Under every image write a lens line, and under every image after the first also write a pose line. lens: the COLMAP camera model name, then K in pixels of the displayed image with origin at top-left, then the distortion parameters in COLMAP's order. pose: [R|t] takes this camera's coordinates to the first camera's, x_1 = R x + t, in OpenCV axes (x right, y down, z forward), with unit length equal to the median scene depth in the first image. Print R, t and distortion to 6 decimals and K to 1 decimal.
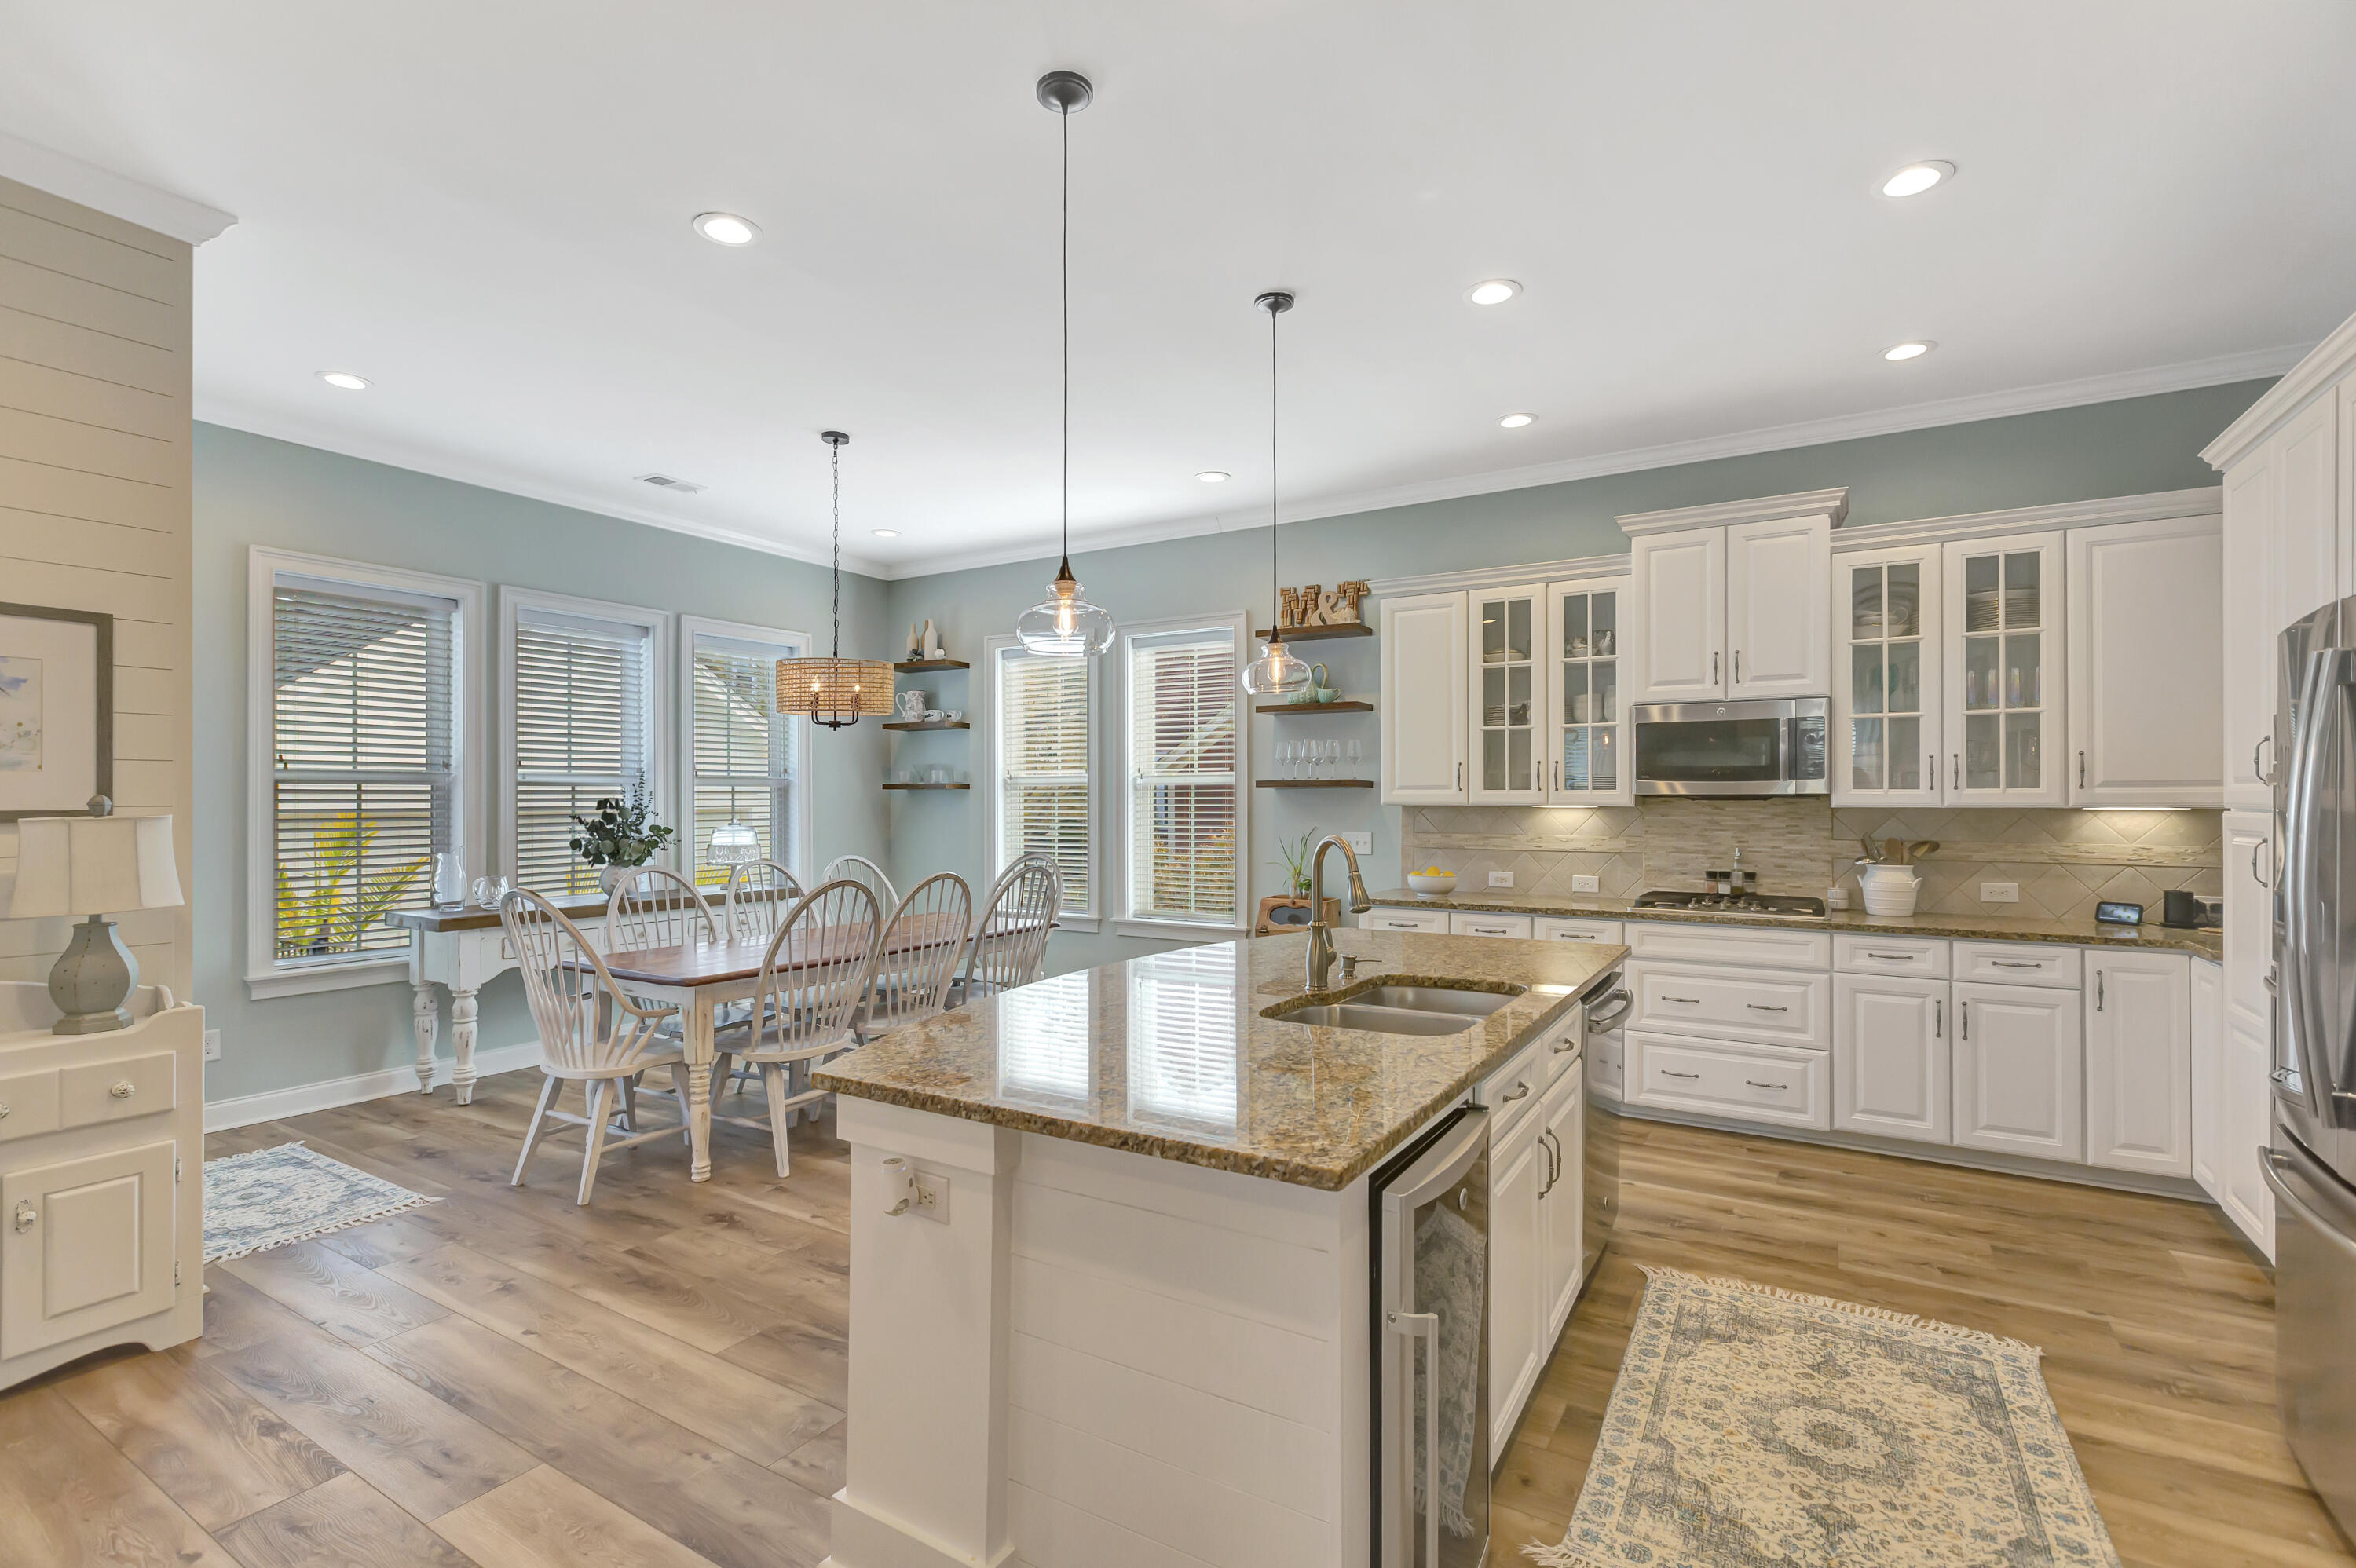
lens RADIAL K [[1085.9, 0, 1182.2], [0, 1085.9, 795.4], [0, 0, 1]] dist [-0.002170, -0.000652]
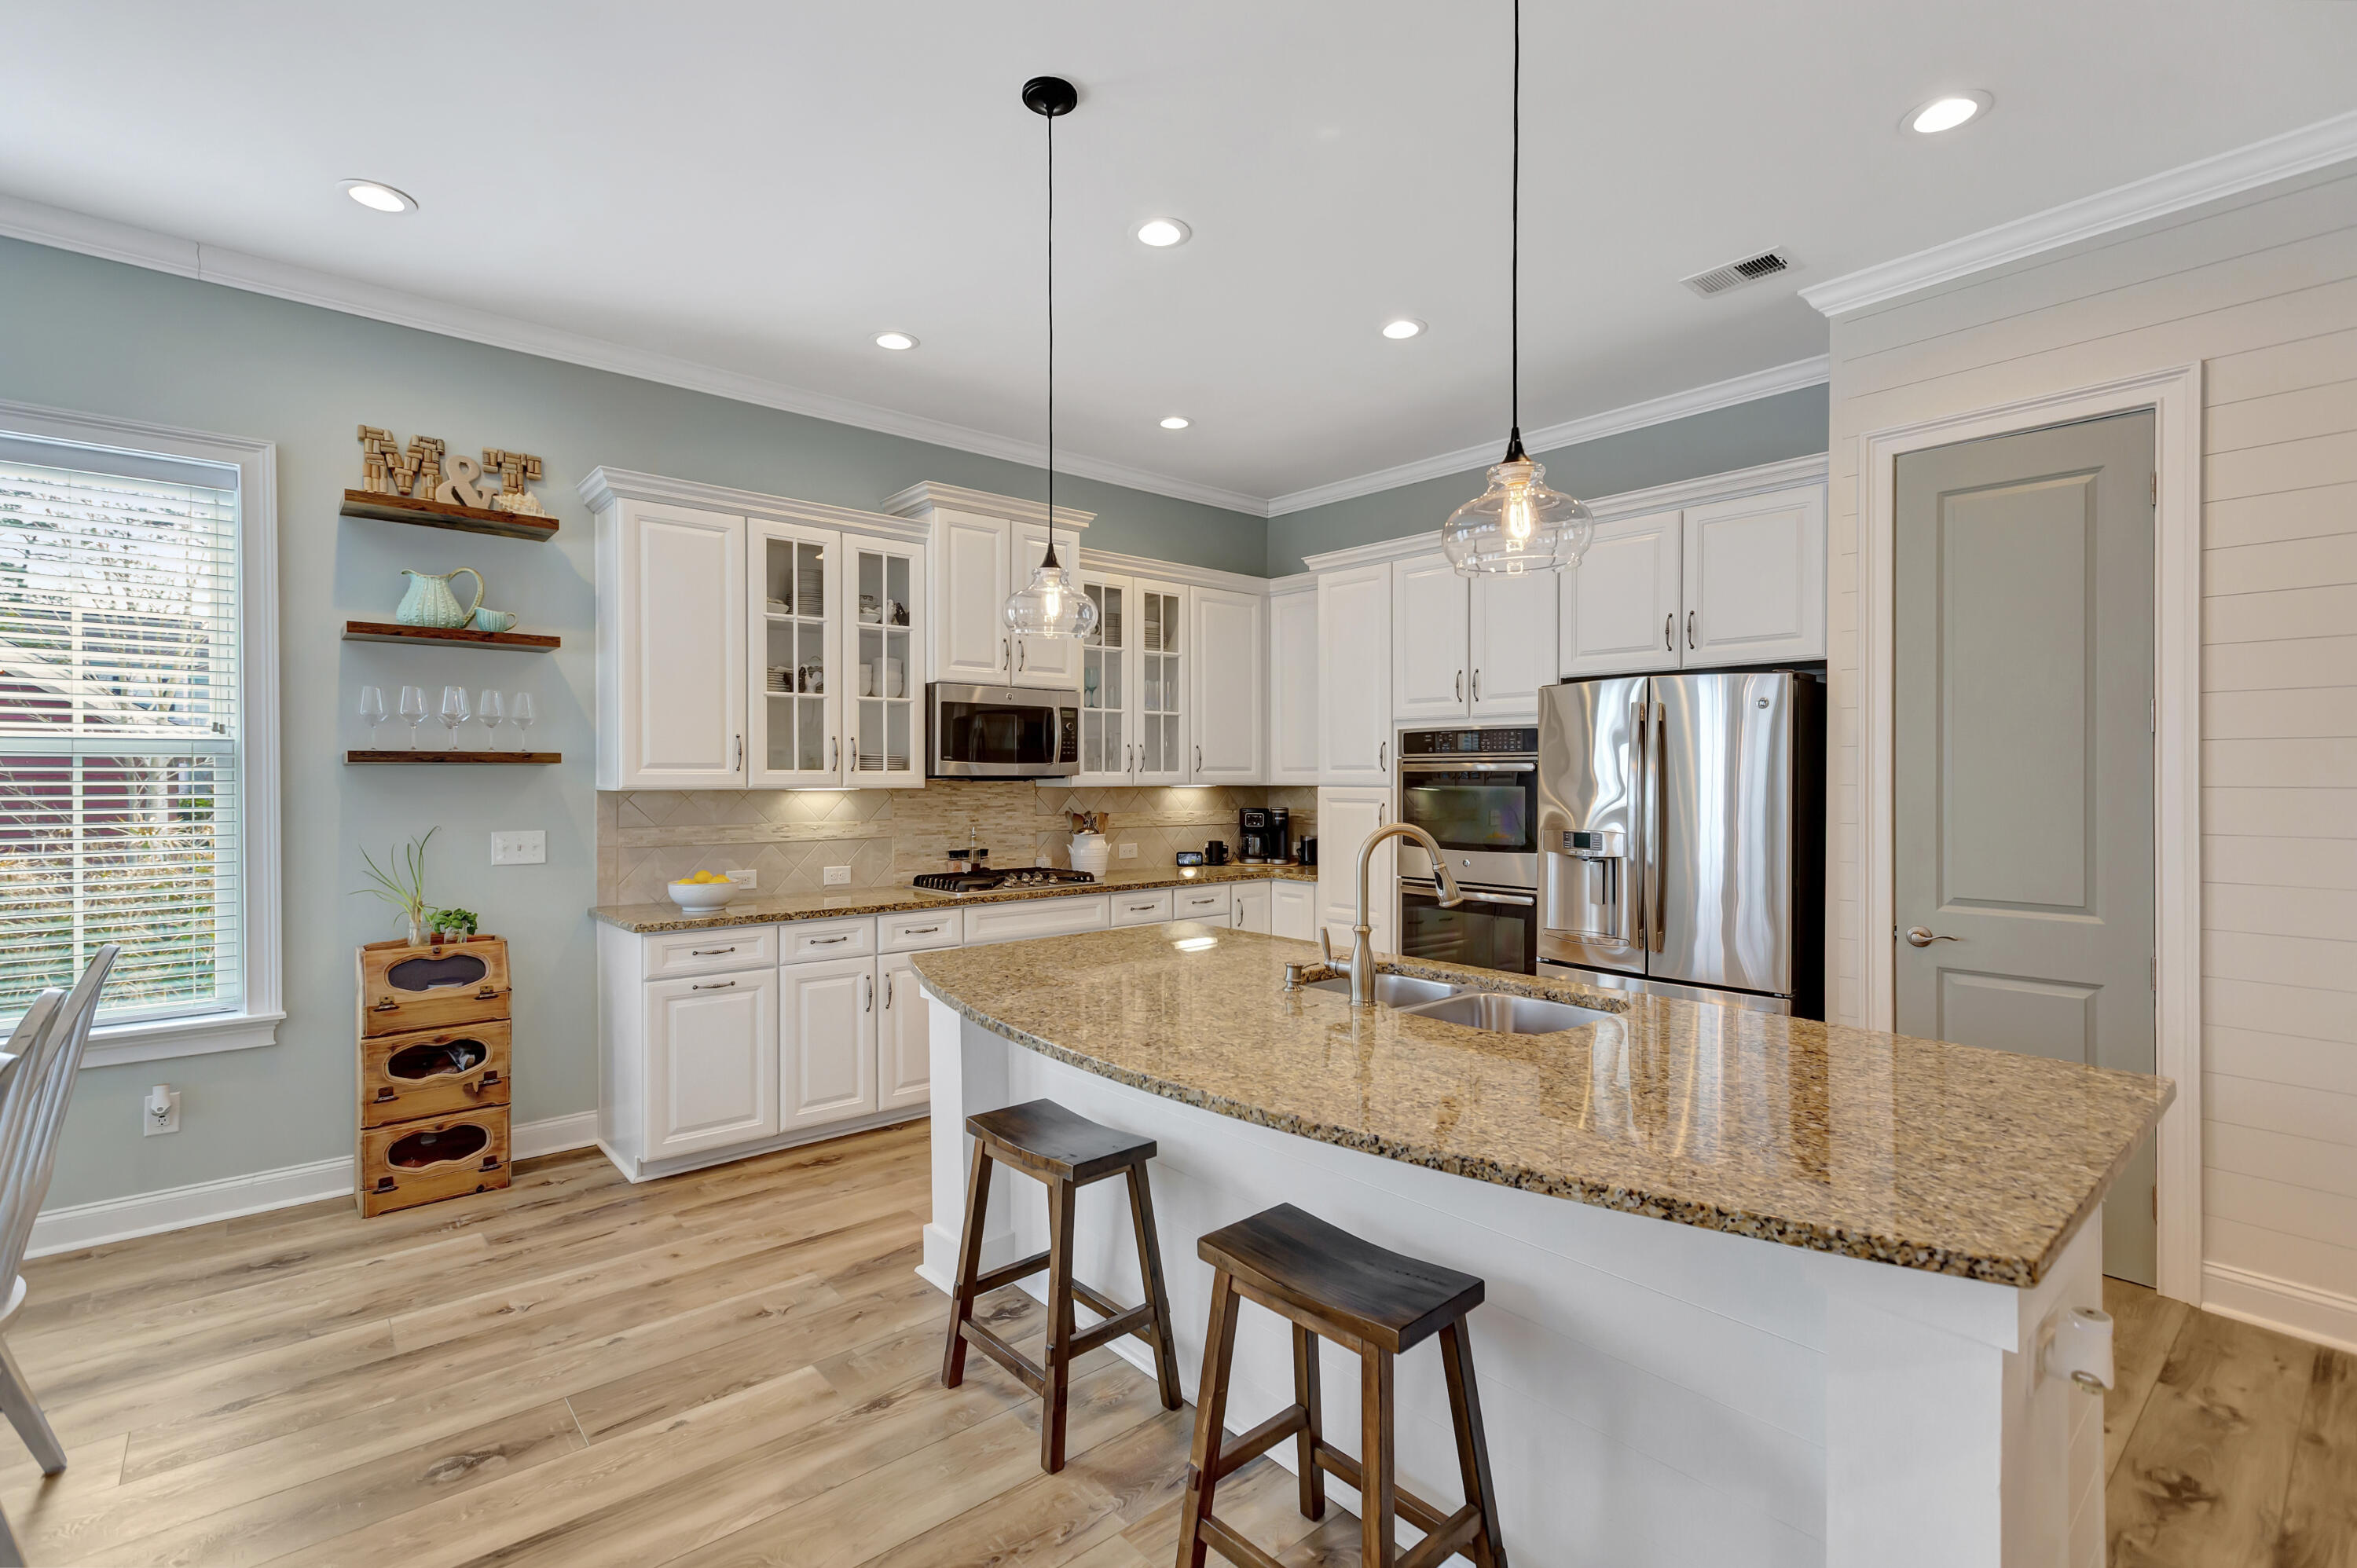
lens RADIAL K [[1086.4, 0, 1183.7], [0, 1086.4, 779.0], [0, 0, 1]] dist [-0.002170, -0.000652]
pose [[0.290451, -0.003579, 0.956883, -0.424982], [-0.000315, 0.999993, 0.003836, -0.001486], [-0.956890, -0.001415, 0.290447, 0.495366]]
